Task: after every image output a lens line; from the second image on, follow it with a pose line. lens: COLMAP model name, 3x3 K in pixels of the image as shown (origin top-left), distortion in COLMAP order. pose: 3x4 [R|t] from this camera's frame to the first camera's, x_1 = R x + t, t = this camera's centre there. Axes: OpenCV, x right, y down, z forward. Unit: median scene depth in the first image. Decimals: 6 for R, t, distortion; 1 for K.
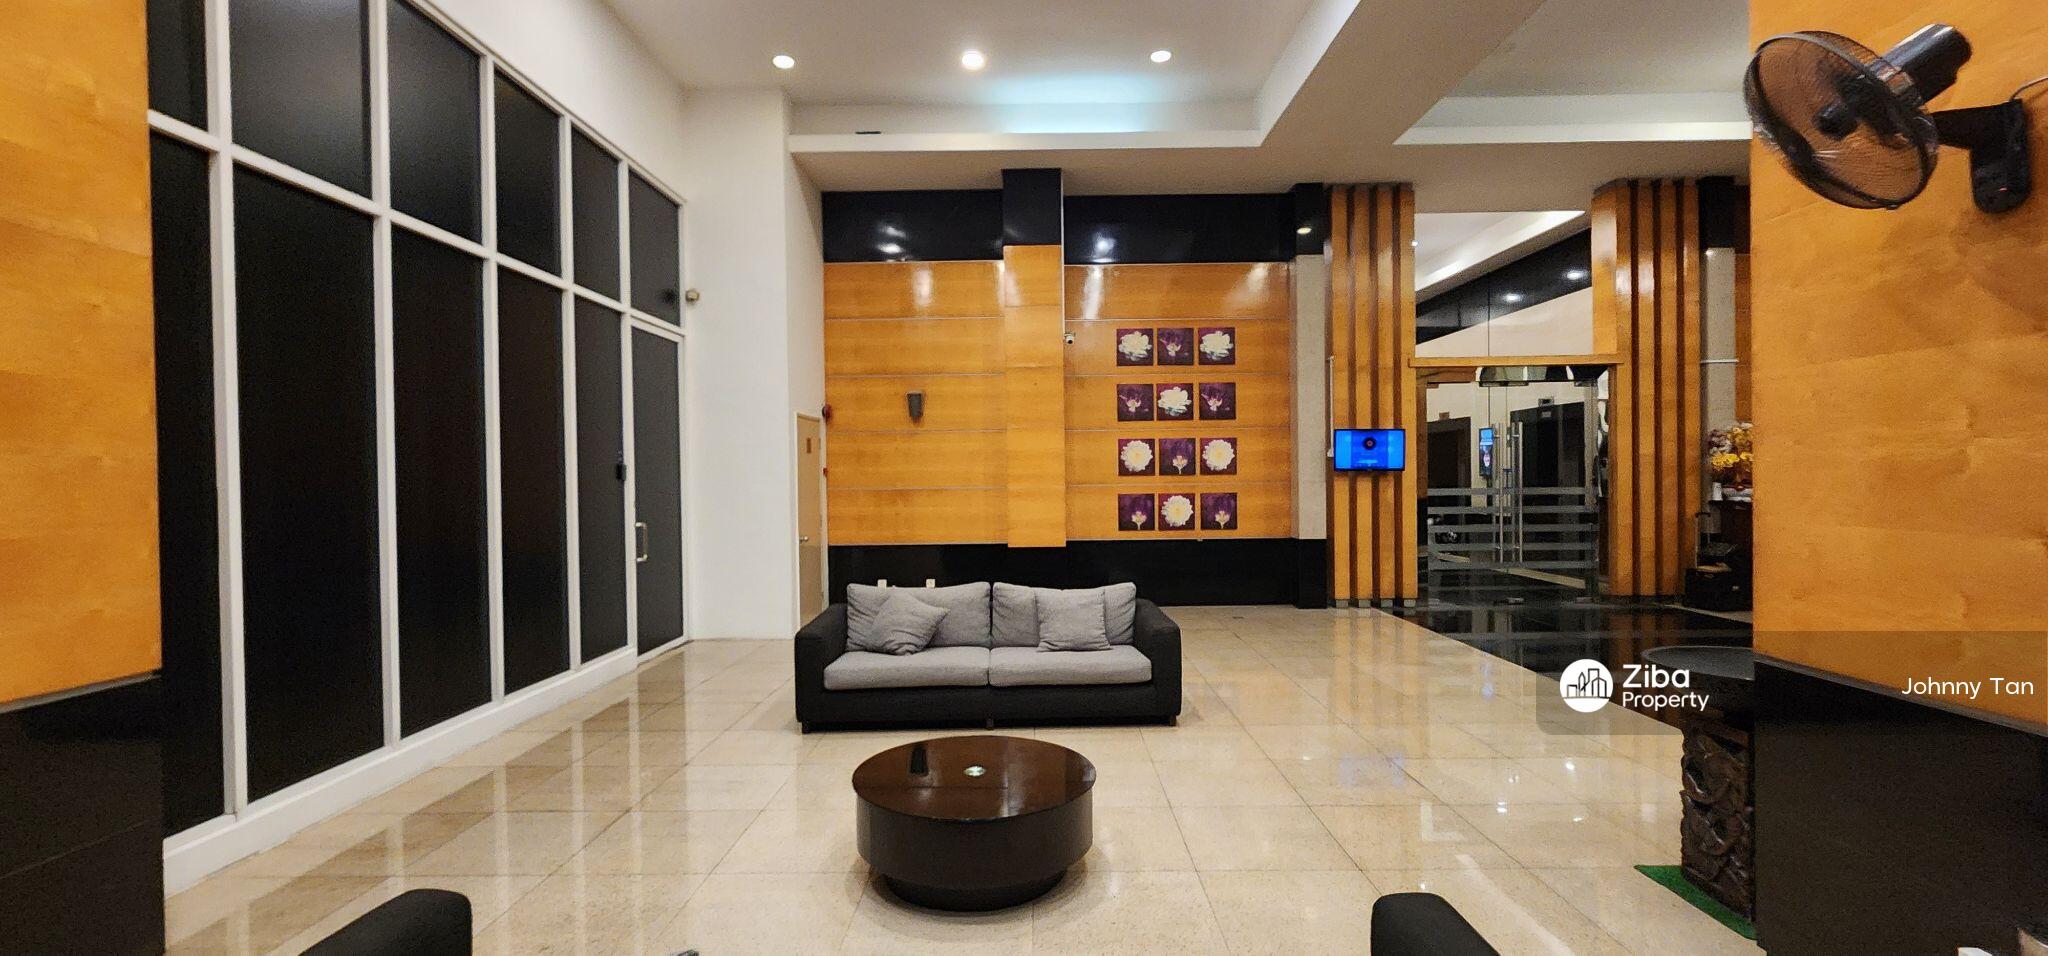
lens RADIAL K [[851.5, 0, 1023.5], [0, 851.5, 477.6], [0, 0, 1]] dist [0.007753, 0.000129]
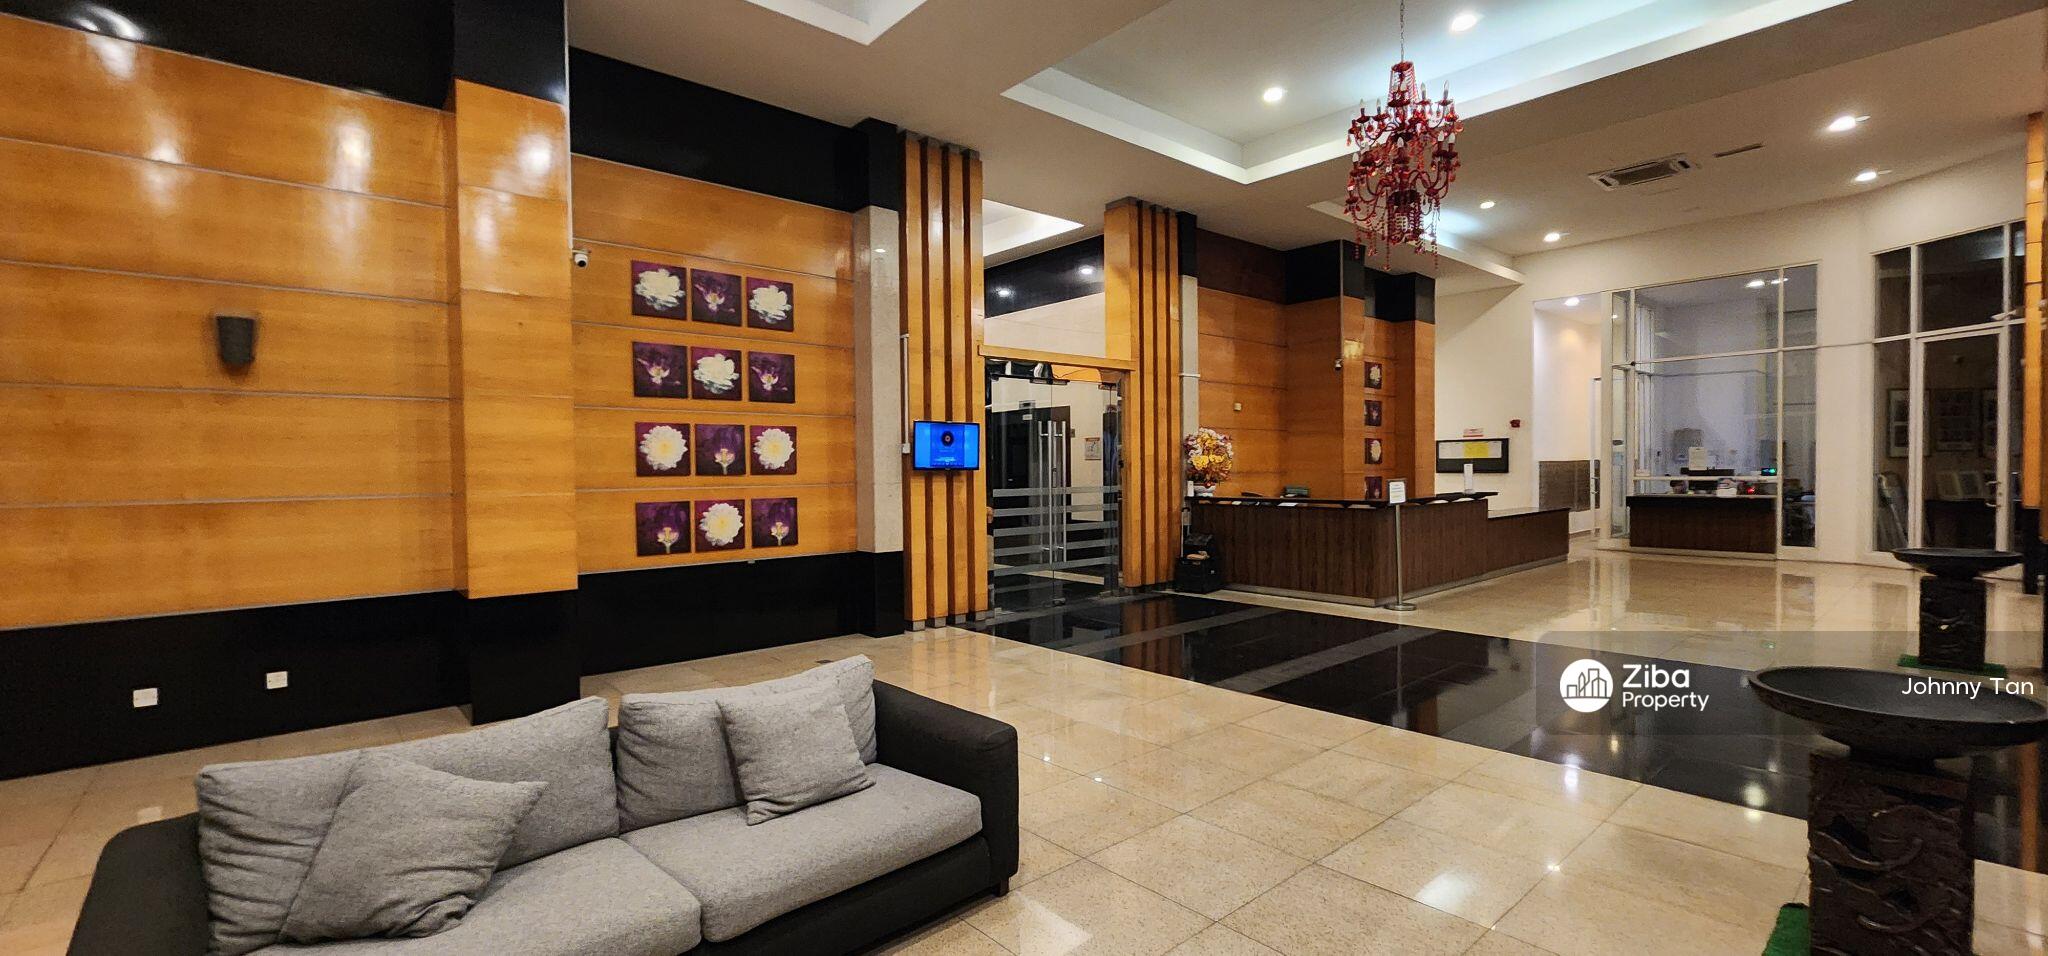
lens RADIAL K [[851.5, 0, 1019.9], [0, 851.5, 480.8], [0, 0, 1]] dist [0.007753, 0.000129]
pose [[0.753279, -0.005702, 0.657677, -0.109962], [0.003553, 0.999983, 0.004601, -0.000458], [-0.657692, -0.001129, 0.753286, 0.290734]]
